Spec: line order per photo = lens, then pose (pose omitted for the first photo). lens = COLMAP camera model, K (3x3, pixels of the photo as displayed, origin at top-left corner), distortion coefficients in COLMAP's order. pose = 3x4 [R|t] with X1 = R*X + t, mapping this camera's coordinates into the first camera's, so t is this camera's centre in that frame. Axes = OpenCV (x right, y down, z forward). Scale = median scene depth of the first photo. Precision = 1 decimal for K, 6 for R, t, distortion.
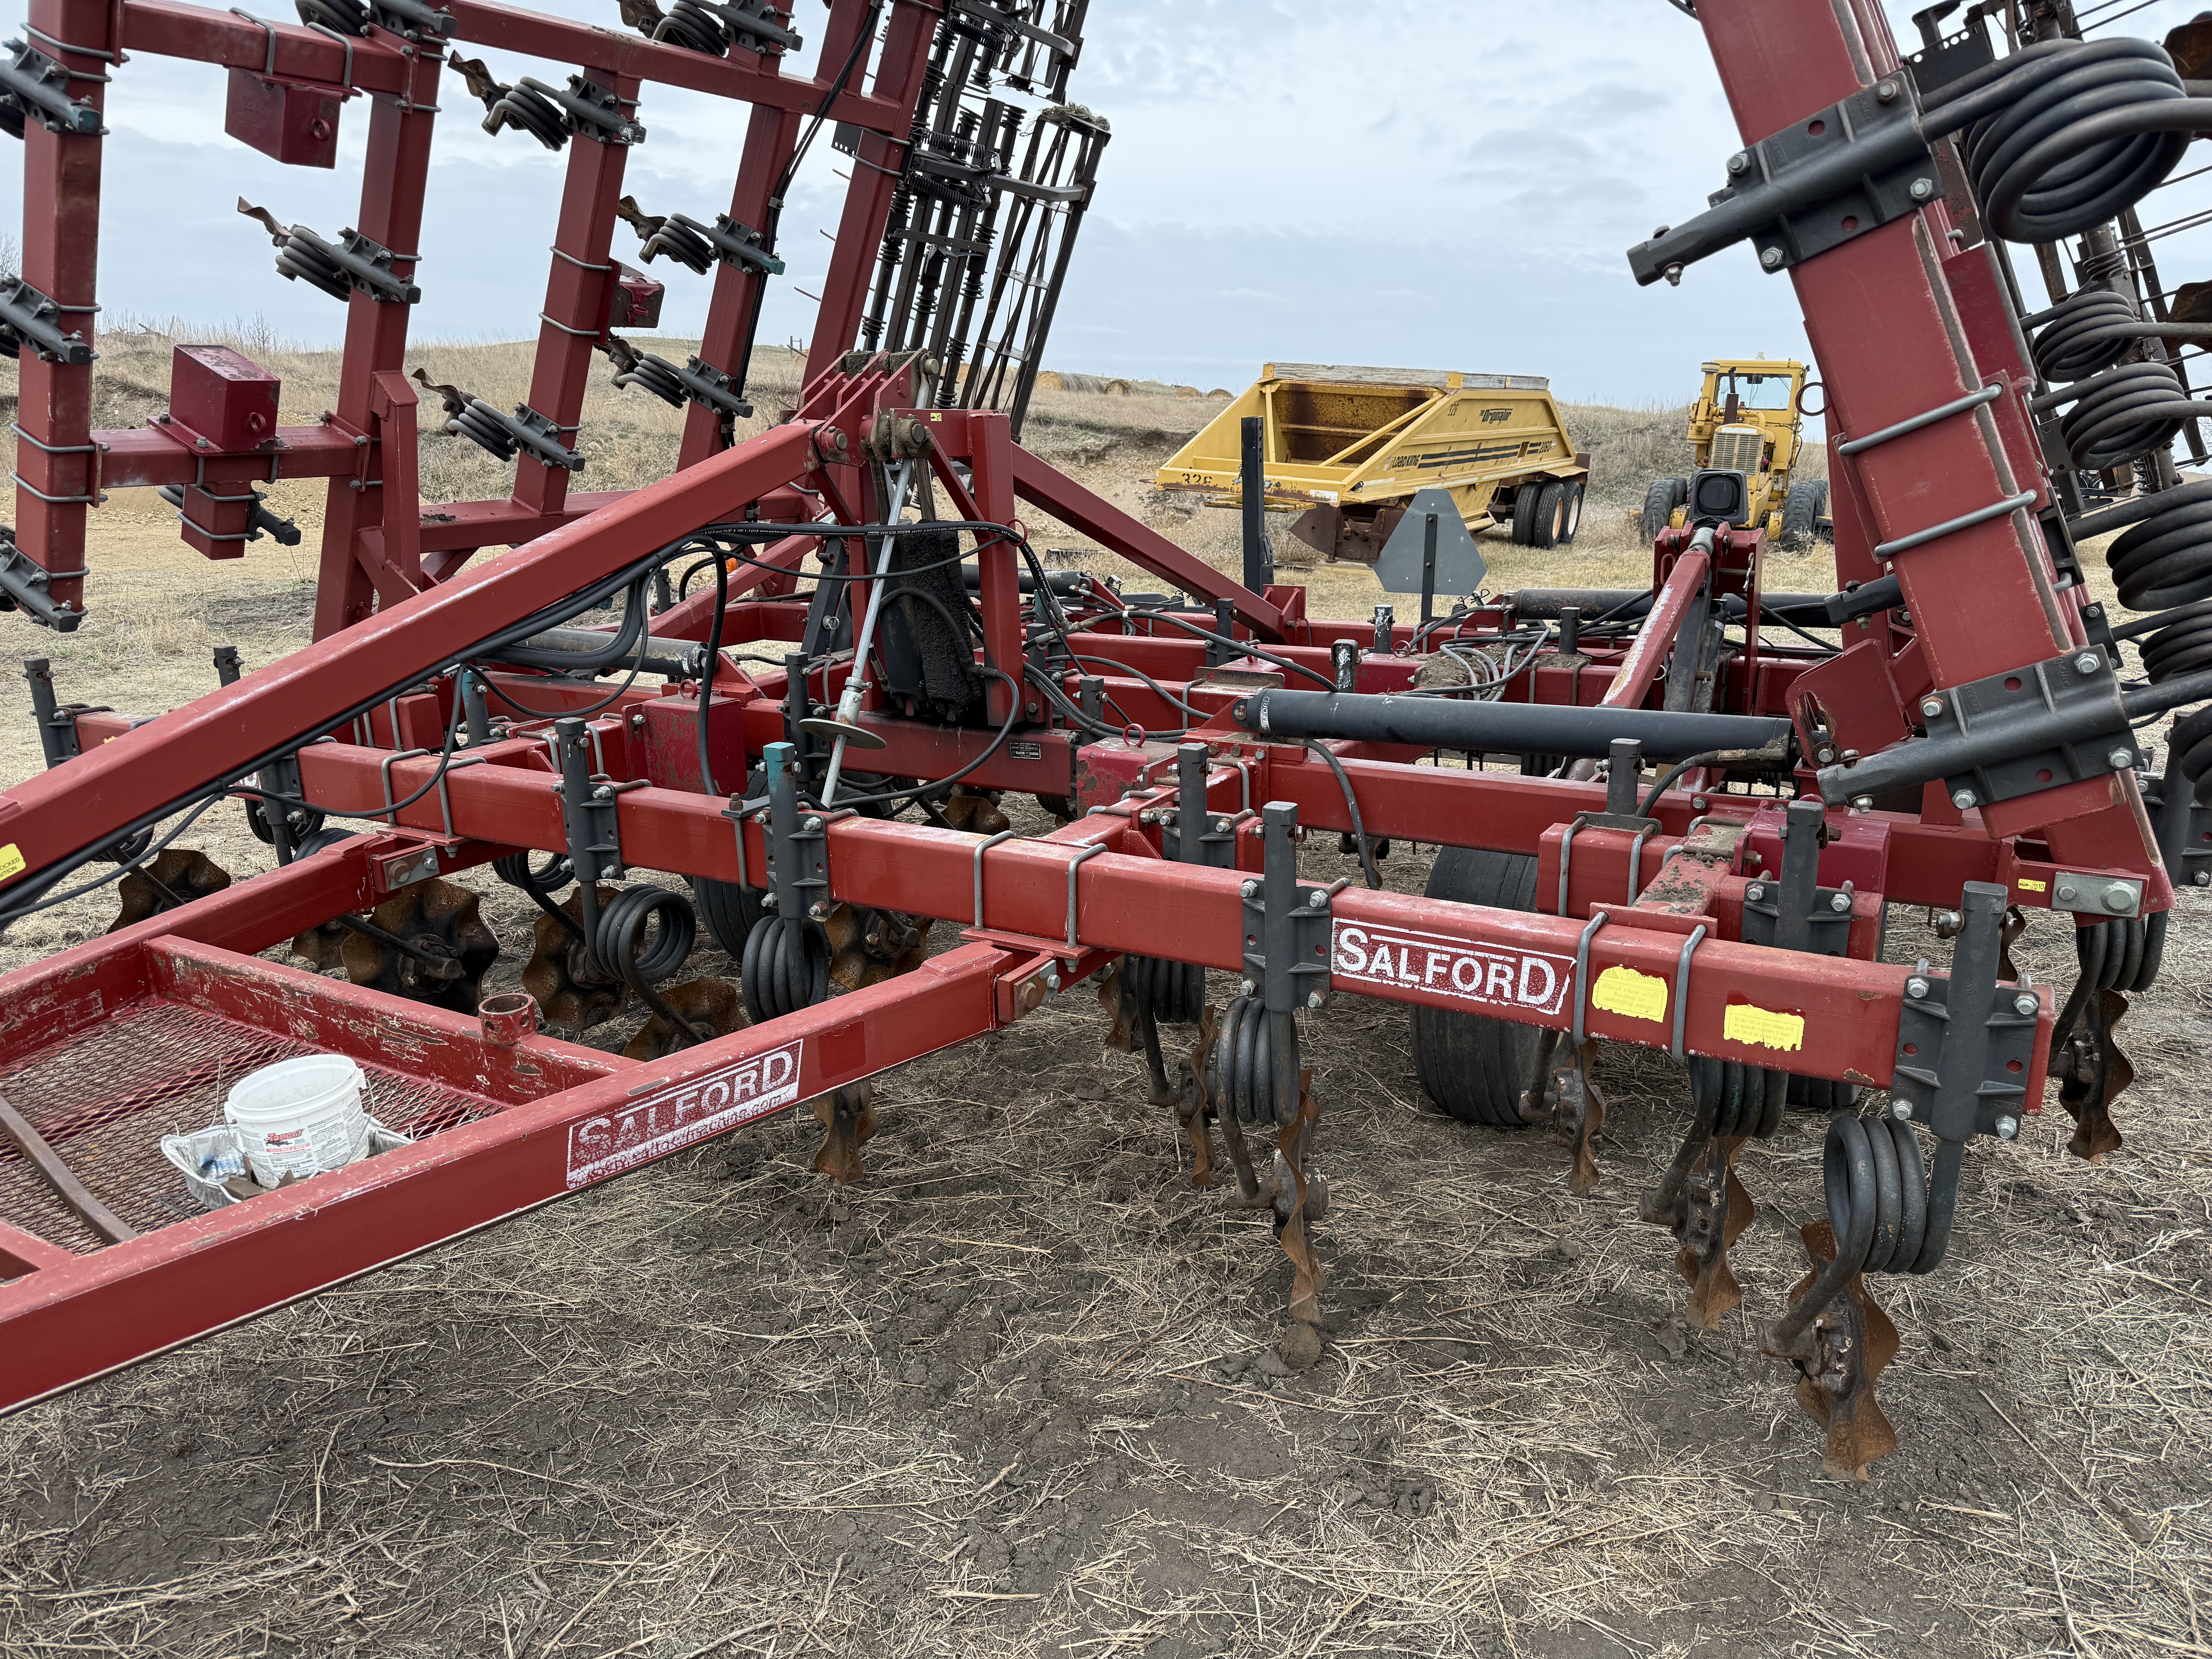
lens RADIAL K [[1516.7, 0, 1106.0], [0, 1516.7, 829.5], [0, 0, 1]] dist [0.018347, -0.030208]
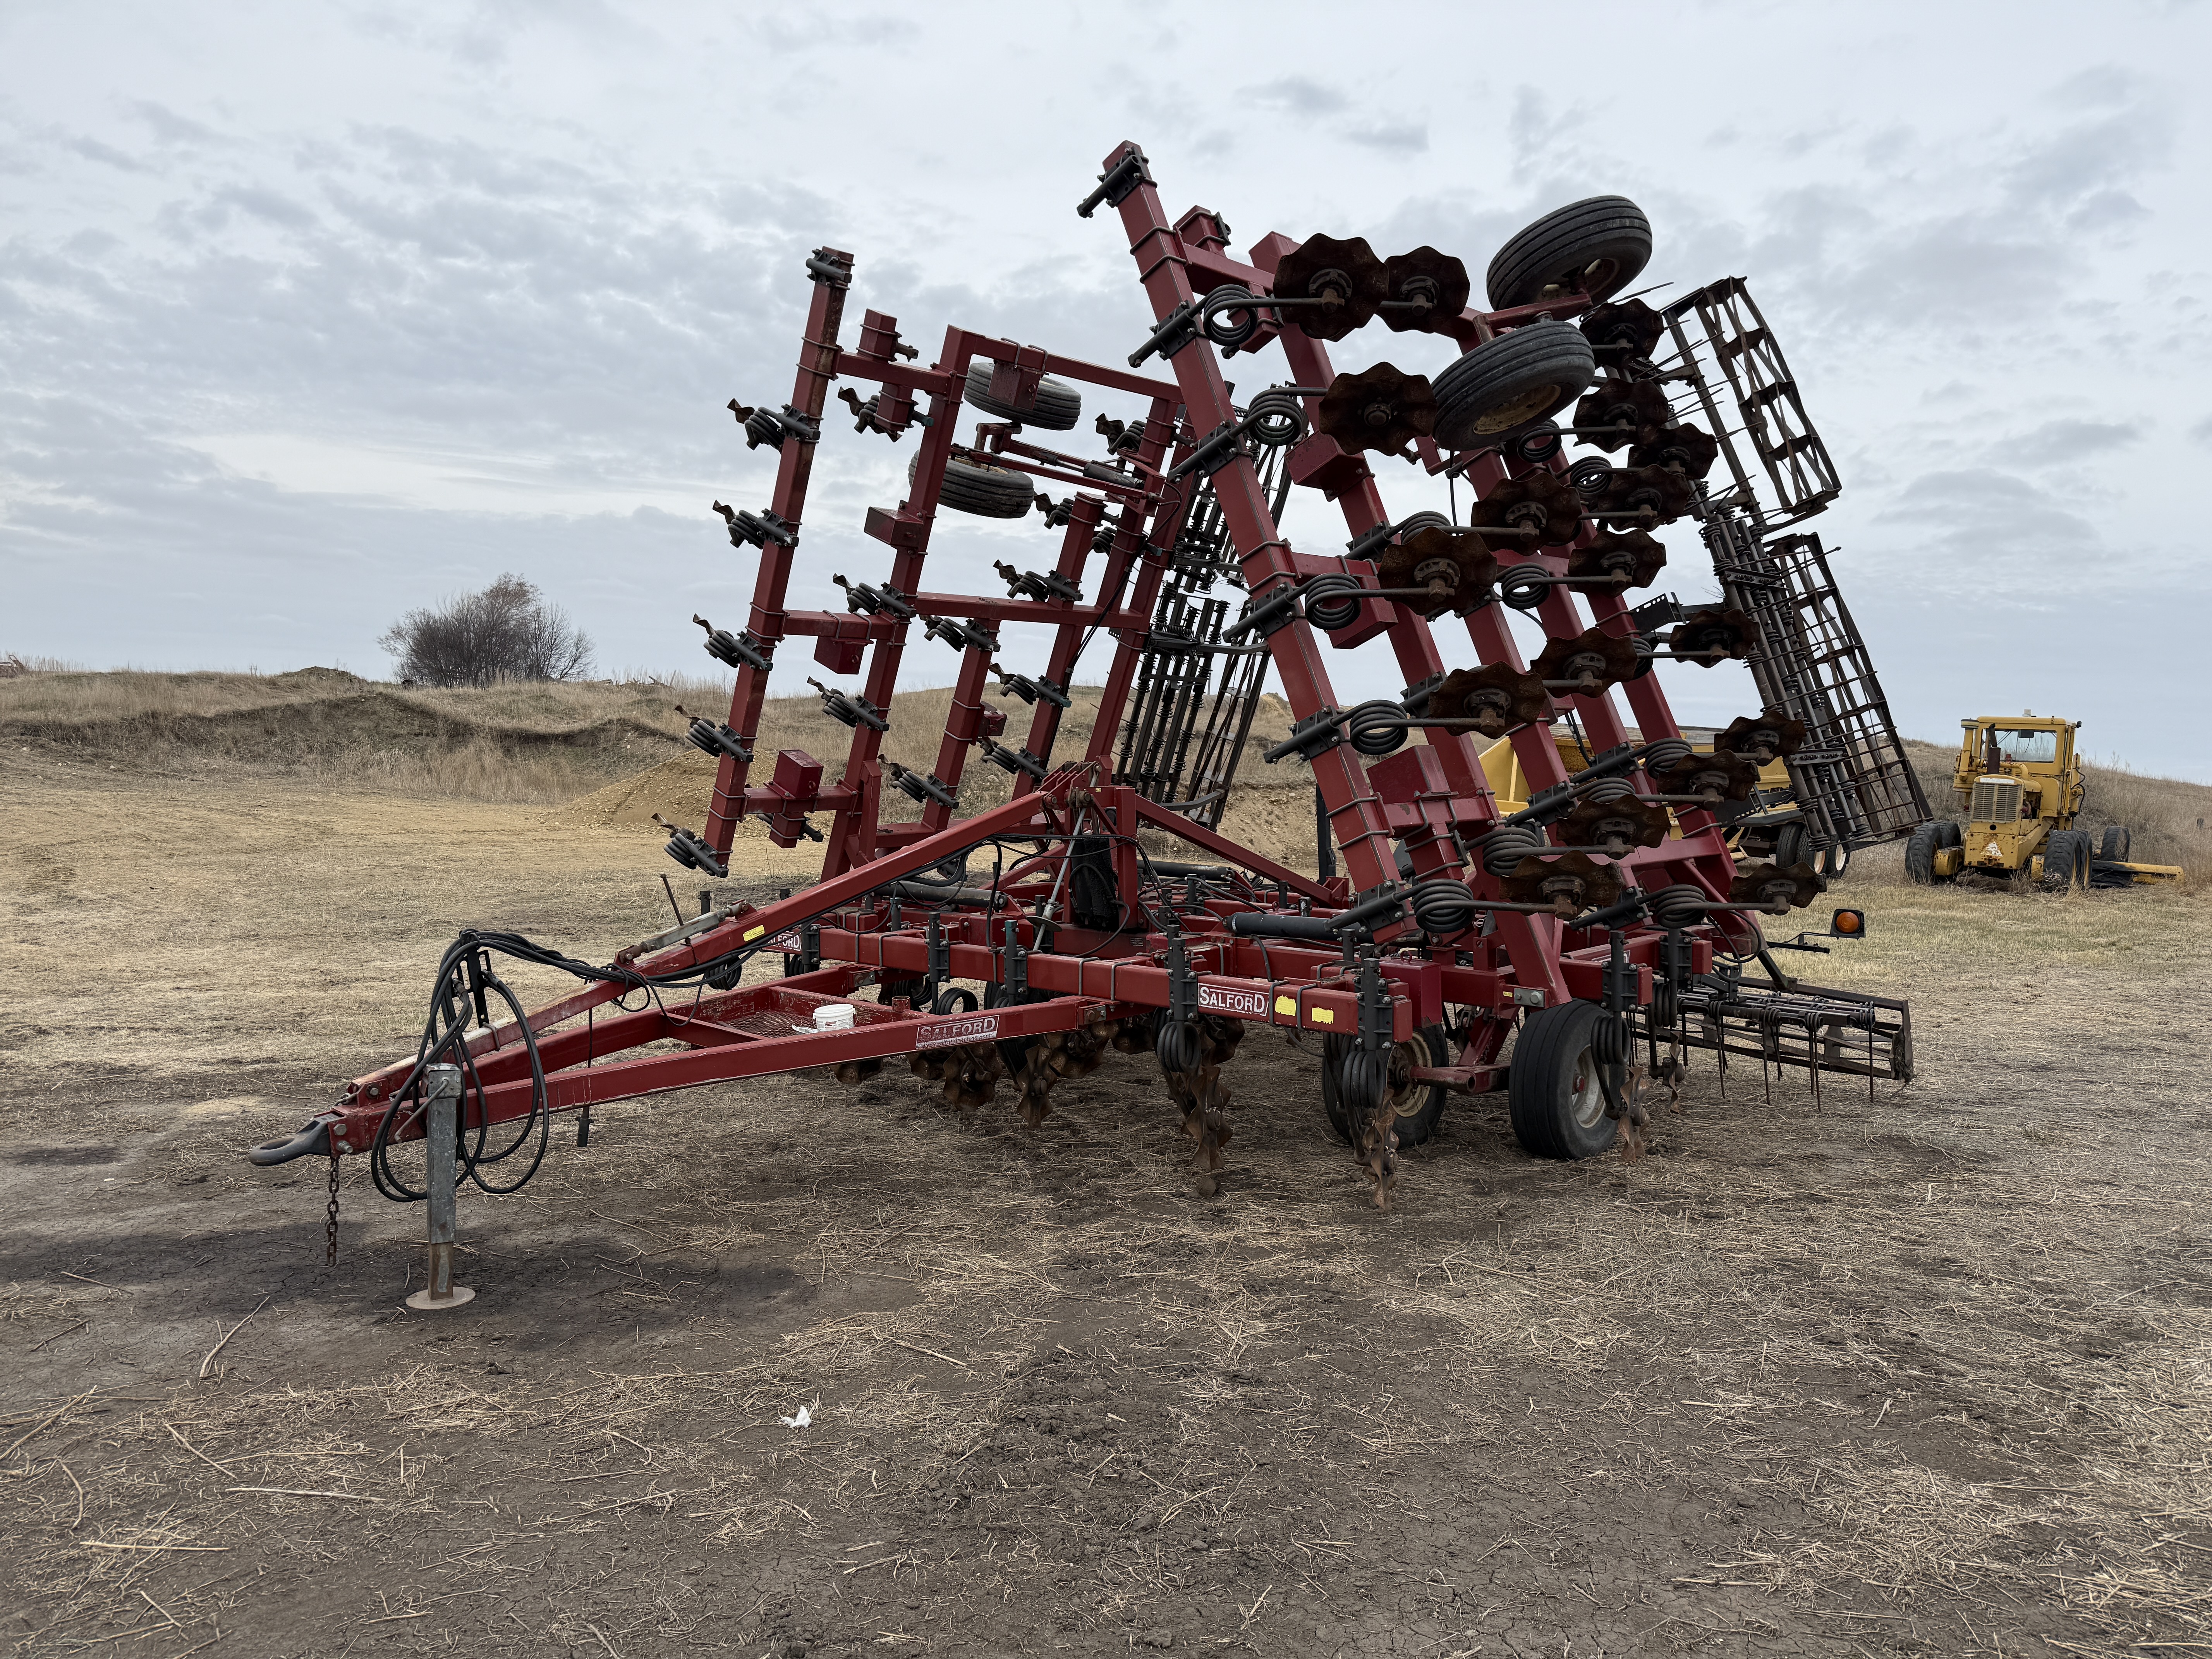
lens RADIAL K [[1517.1, 0, 1106.0], [0, 1517.1, 829.5], [0, 0, 1]] dist [0.097231, -0.166159]
pose [[0.969267, 0.018339, -0.245327, 0.334157], [-0.070088, 0.976476, -0.203918, 0.181528], [0.235816, 0.214845, 0.947751, -0.830494]]
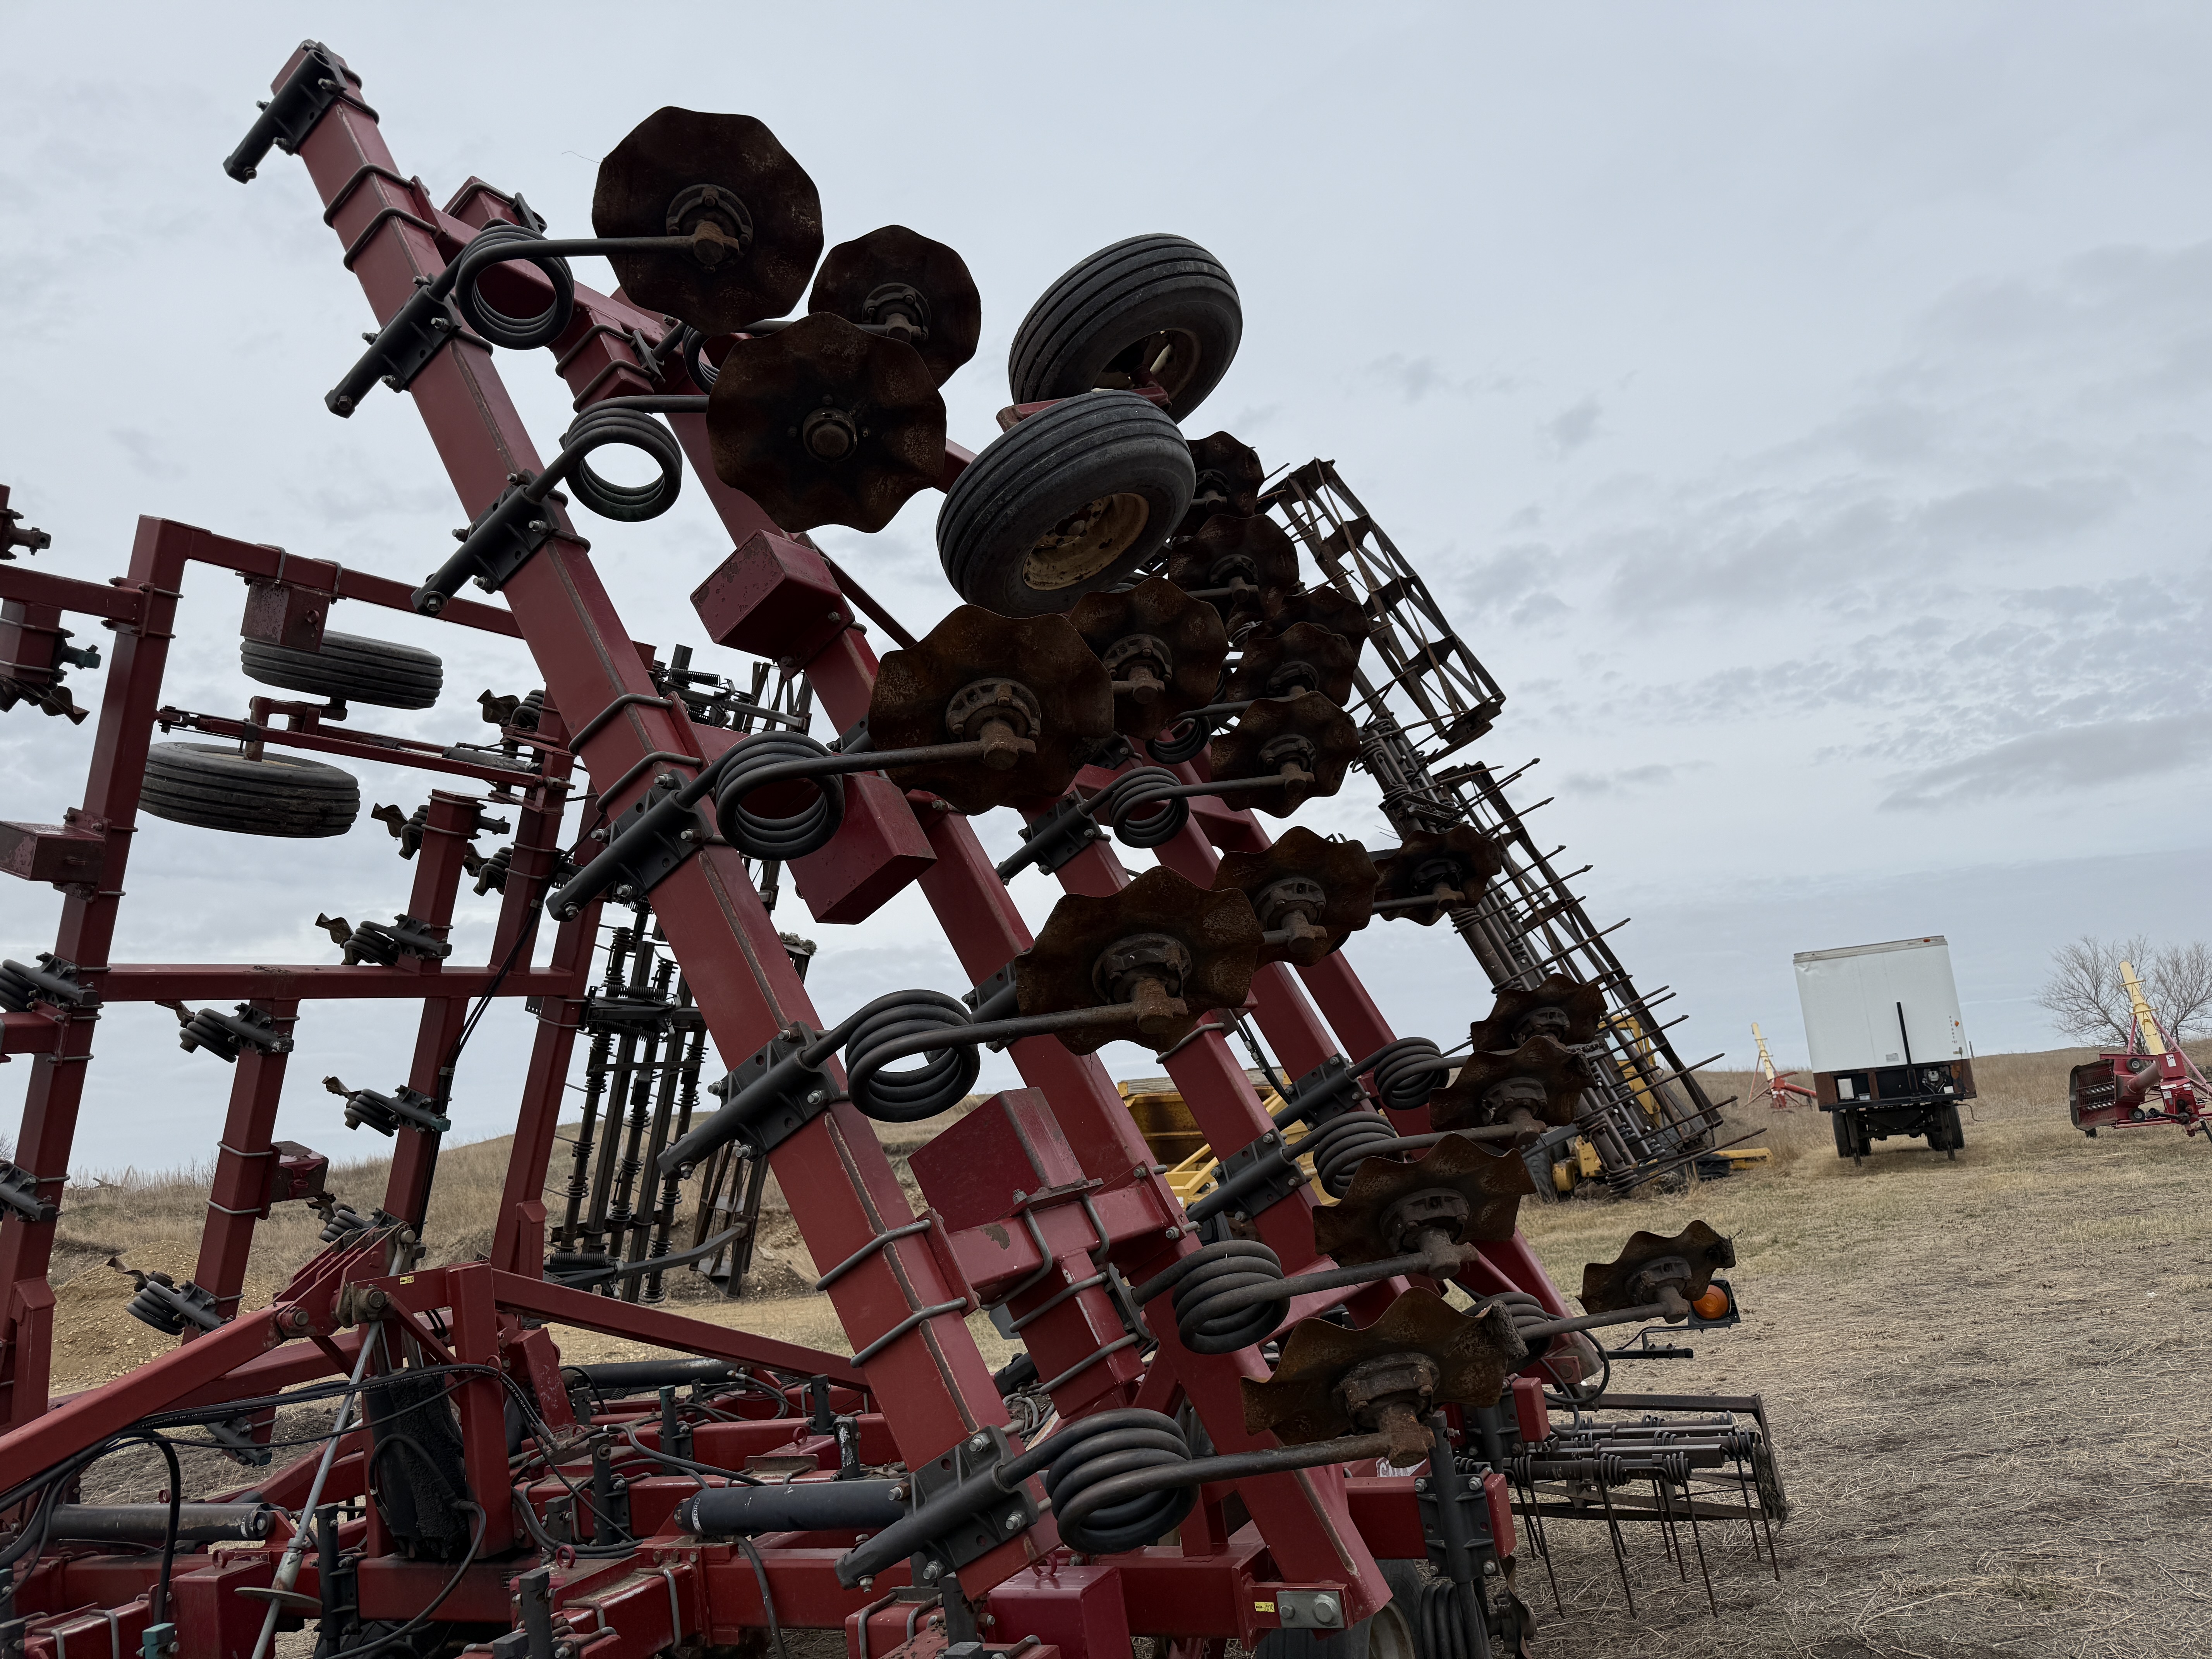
lens RADIAL K [[1510.9, 0, 1098.7], [0, 1510.9, 862.4], [0, 0, 1]] dist [0.094041, -0.103639]
pose [[0.991115, -0.129493, 0.030363, 0.301710], [0.130139, 0.897012, -0.422414, 0.004468], [0.027464, 0.422612, 0.905895, -0.130308]]
